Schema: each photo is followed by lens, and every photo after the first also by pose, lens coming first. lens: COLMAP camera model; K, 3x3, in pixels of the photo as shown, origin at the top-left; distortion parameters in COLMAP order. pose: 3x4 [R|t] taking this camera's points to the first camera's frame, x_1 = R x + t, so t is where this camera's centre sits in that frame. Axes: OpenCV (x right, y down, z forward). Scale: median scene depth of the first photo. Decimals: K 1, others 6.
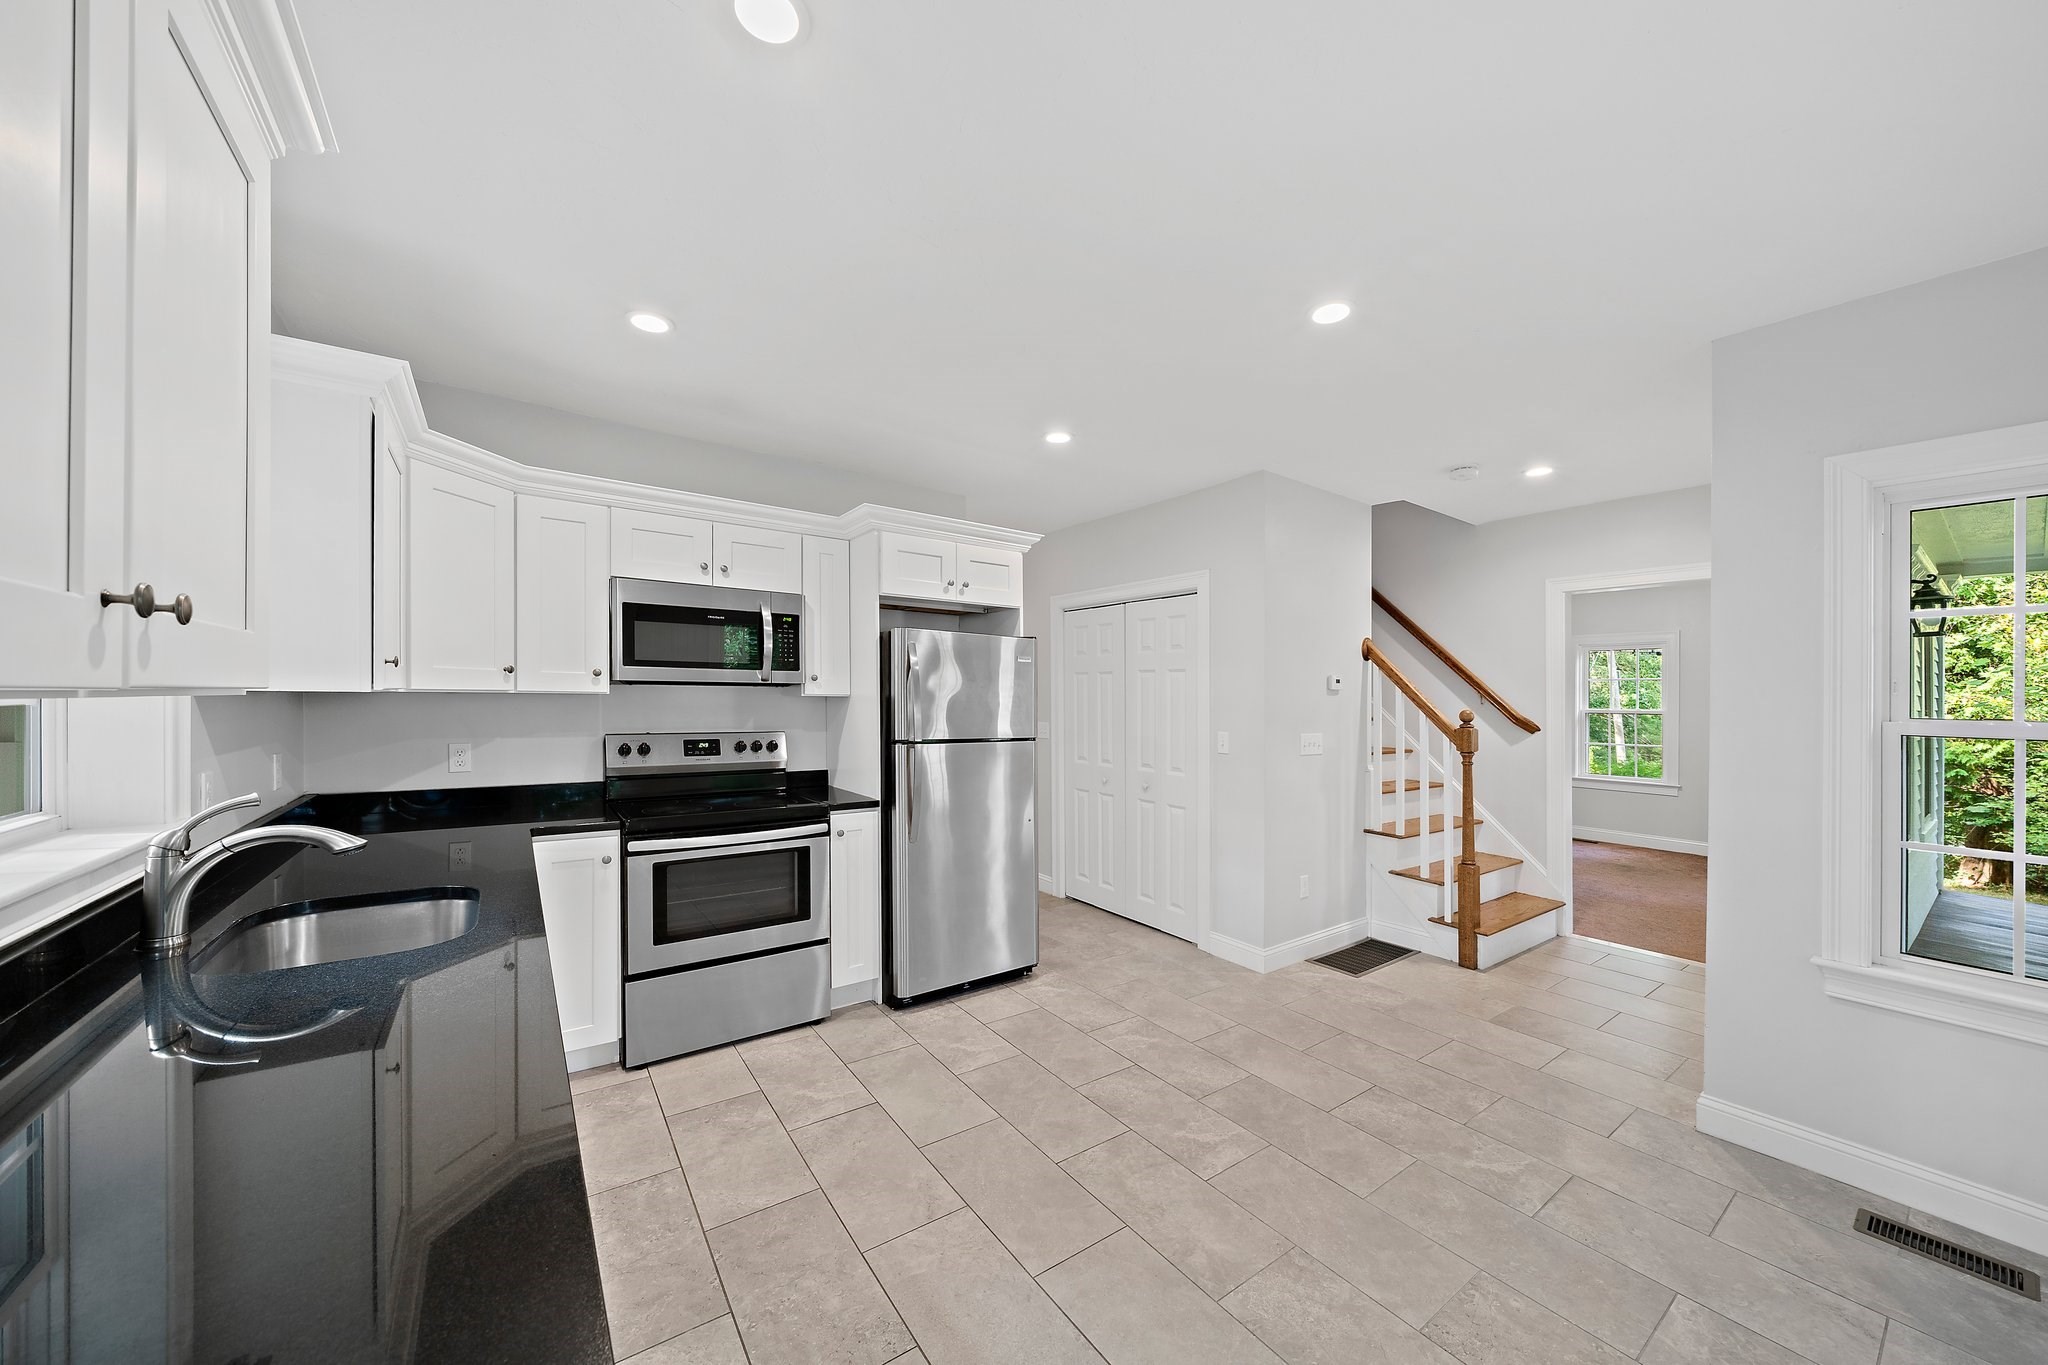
lens RADIAL K [[723.1, 0, 1025.6], [0, 723.1, 692.7], [0, 0, 1]] dist [0.000088, -0.000036]
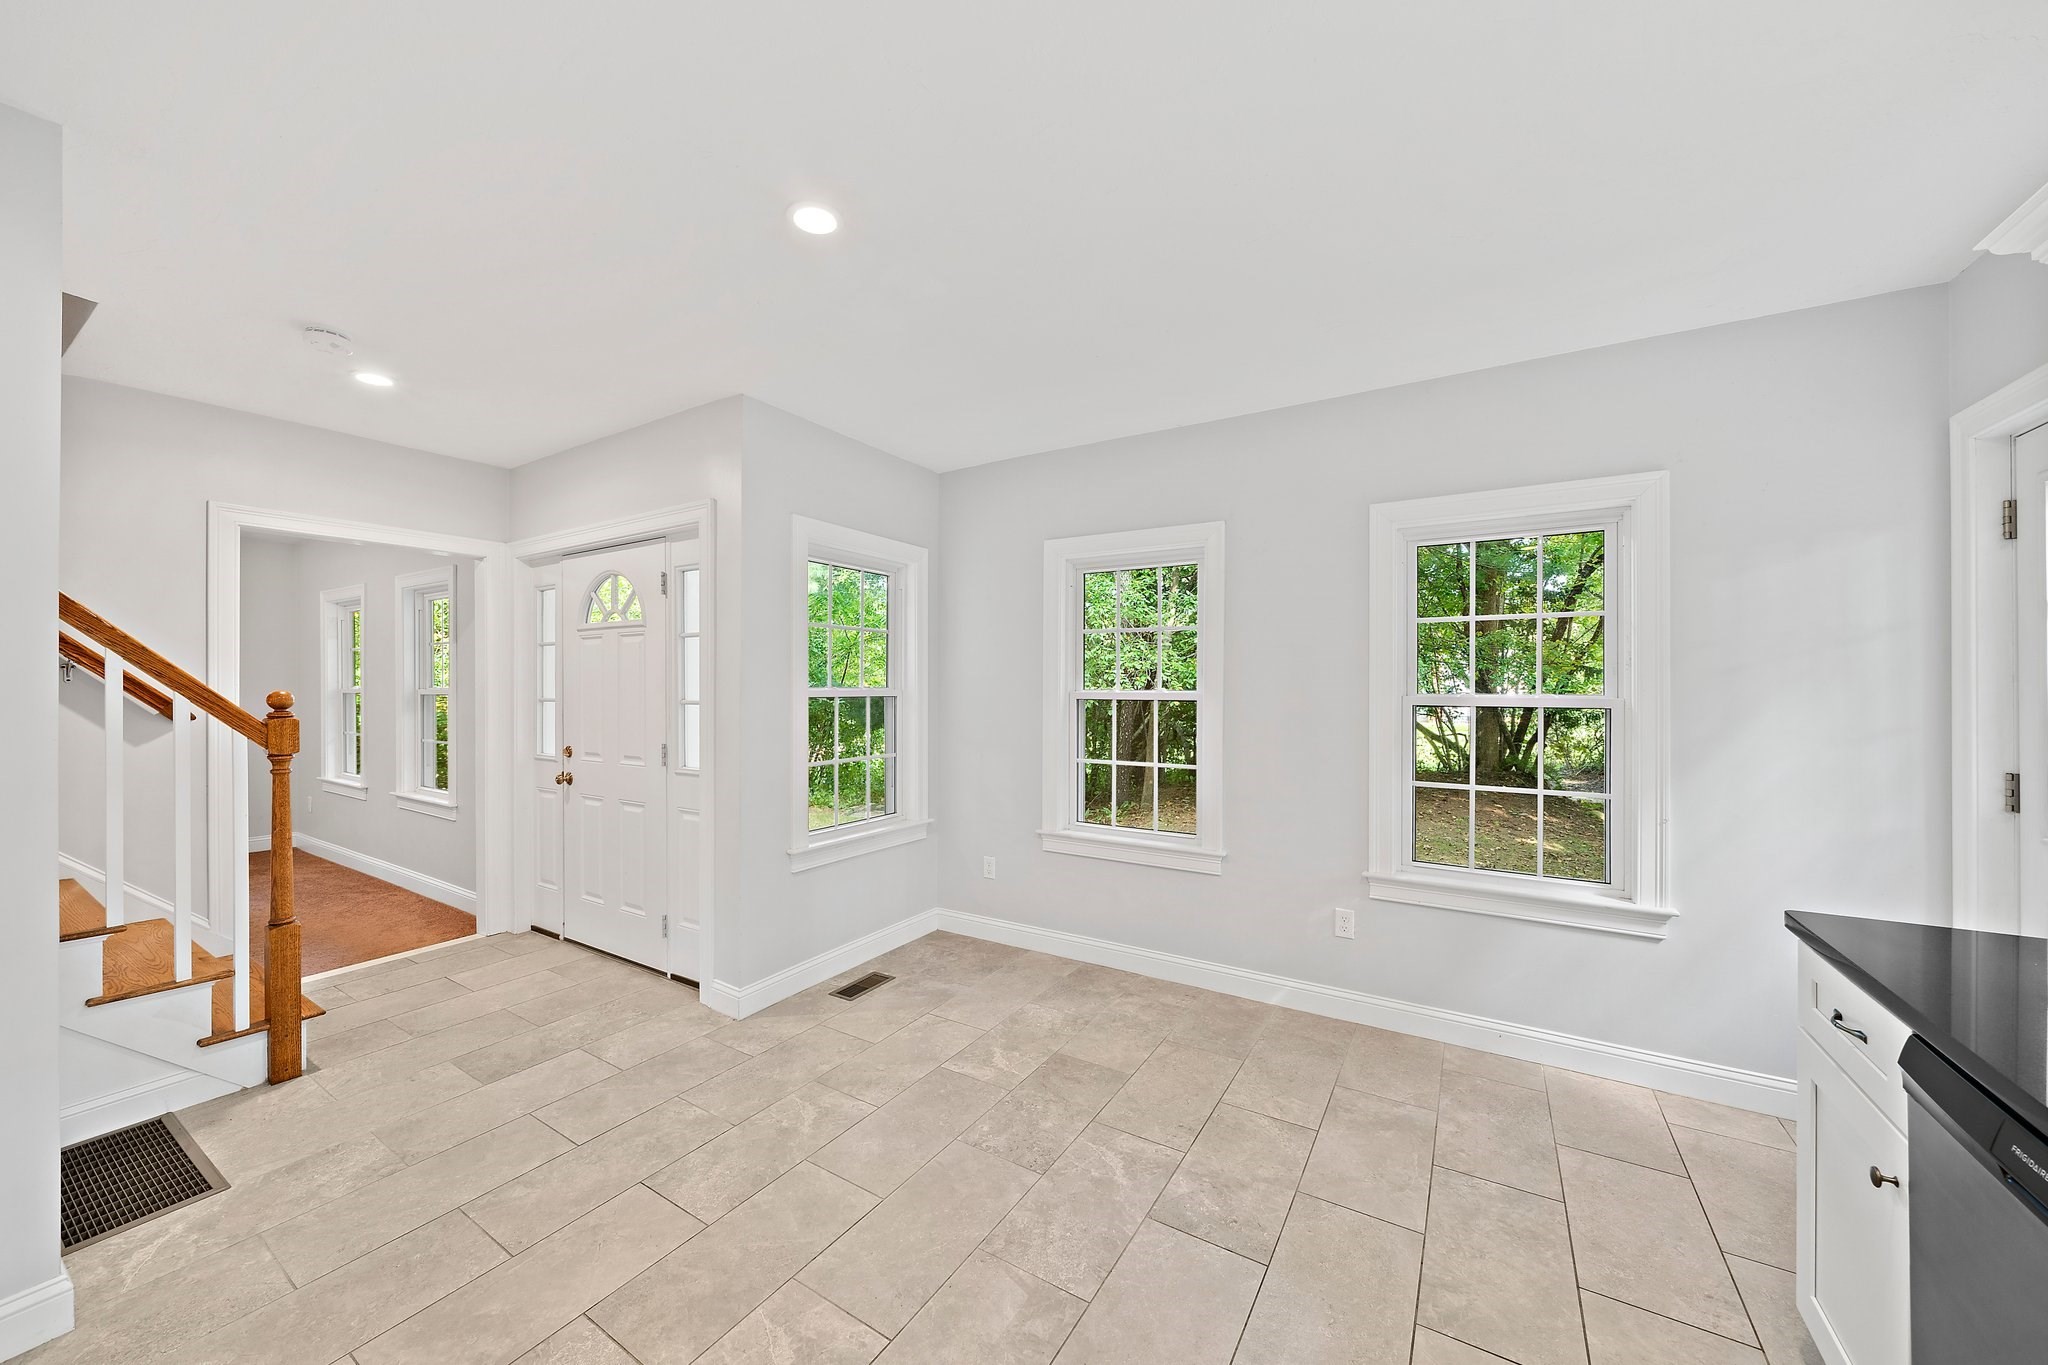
lens RADIAL K [[734.3, 0, 1039.2], [0, 734.3, 687.5], [0, 0, 1]] dist [0.000359, -0.003390]
pose [[-0.393035, -0.017556, 0.919356, -0.337658], [-0.012476, 0.999828, 0.013759, 0.011027], [-0.919439, -0.006062, -0.393186, 0.836220]]
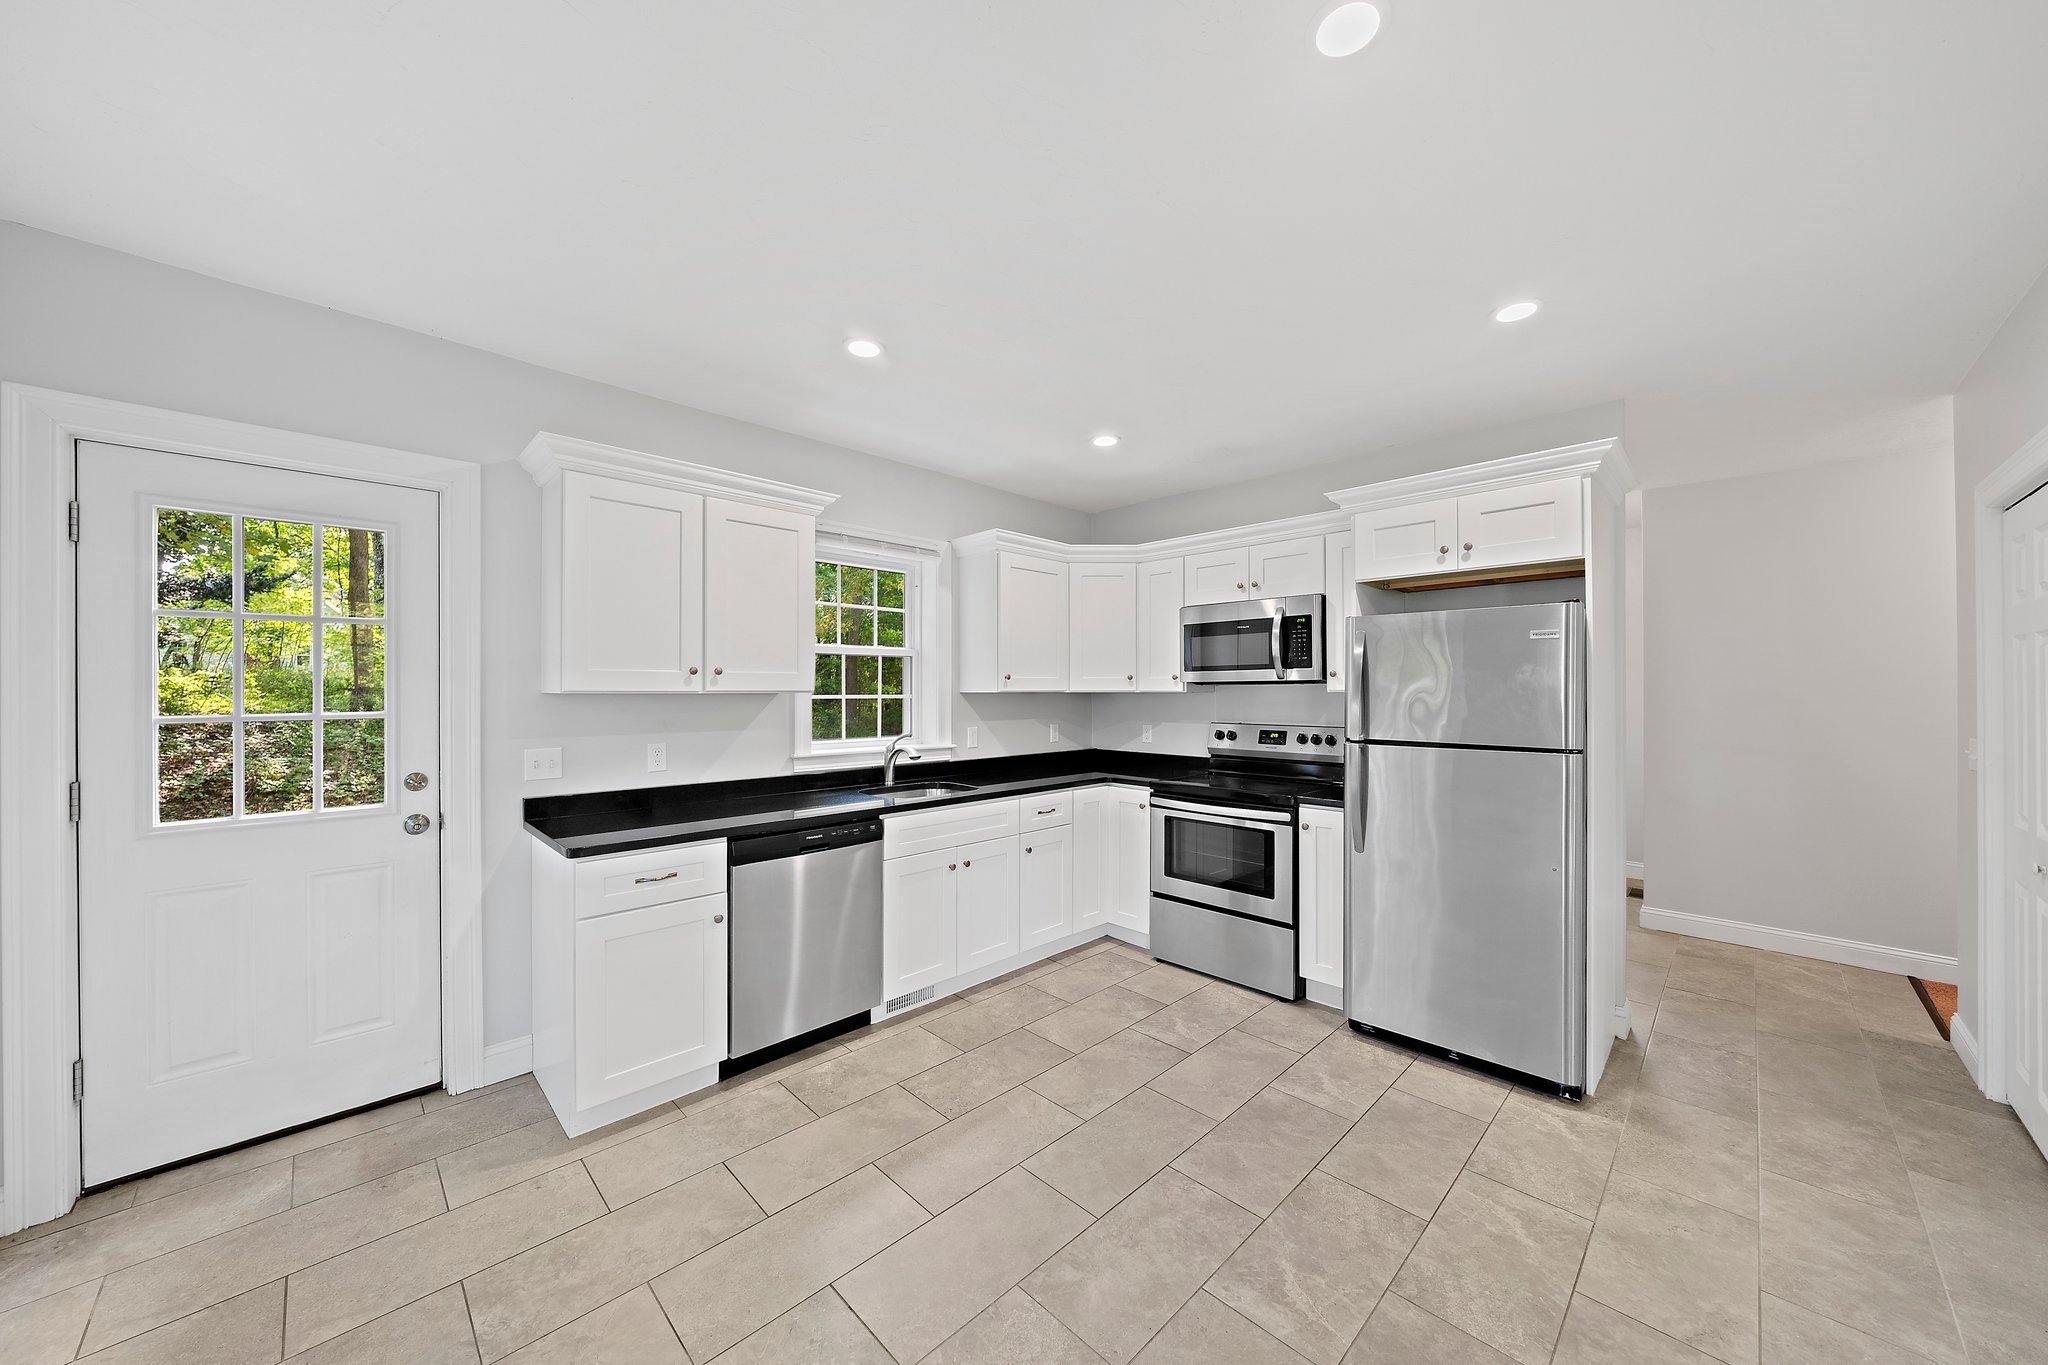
lens RADIAL K [[717.4, 0, 1039.3], [0, 717.4, 691.4], [0, 0, 1]] dist [-0.000660, -0.000122]
pose [[0.169916, -0.015073, -0.985343, 0.732953], [0.008225, 0.999870, -0.013877, 0.017119], [0.985424, -0.005746, 0.170018, 0.500708]]
